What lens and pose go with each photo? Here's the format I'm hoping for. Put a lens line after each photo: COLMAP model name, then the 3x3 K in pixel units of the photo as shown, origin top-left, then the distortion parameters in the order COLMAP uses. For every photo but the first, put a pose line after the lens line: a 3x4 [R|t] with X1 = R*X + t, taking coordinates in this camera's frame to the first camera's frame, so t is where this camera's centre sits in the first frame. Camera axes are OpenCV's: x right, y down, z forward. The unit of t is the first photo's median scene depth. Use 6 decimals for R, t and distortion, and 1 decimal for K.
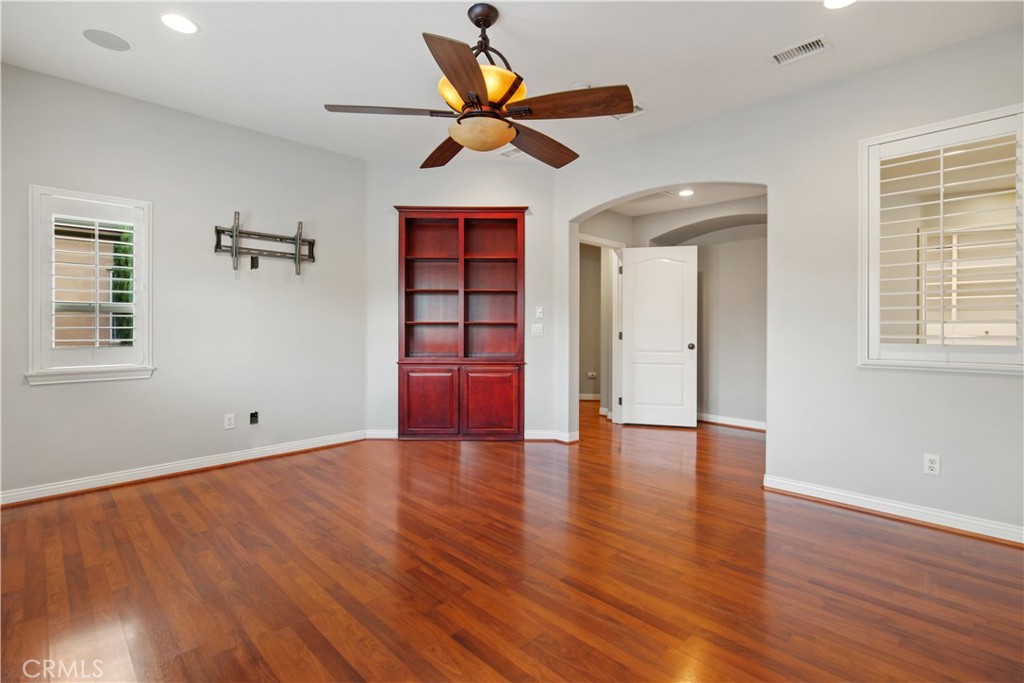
lens RADIAL K [[473.9, 0, 512.3], [0, 473.9, 327.3], [0, 0, 1]] dist [0.000210, -0.000058]
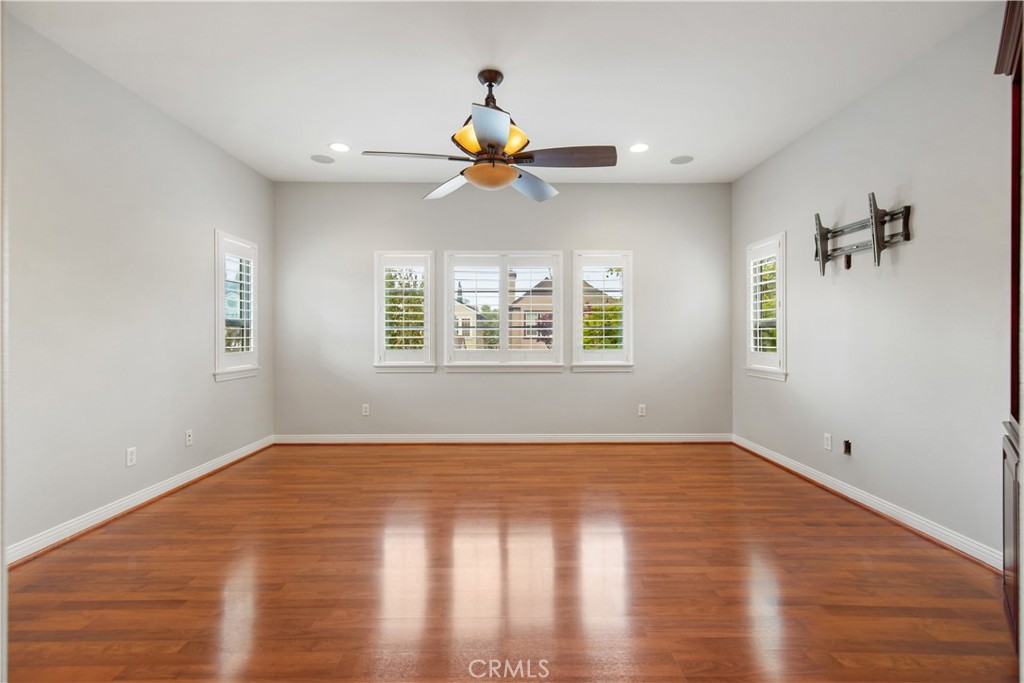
lens RADIAL K [[457.3, 0, 515.4], [0, 457.3, 335.7], [0, 0, 1]] dist [-0.000466, -0.000062]
pose [[-0.701676, -0.003465, -0.712488, 0.467433], [-0.009496, 0.999945, 0.004489, -0.004689], [0.712433, 0.009916, -0.701670, 1.211466]]
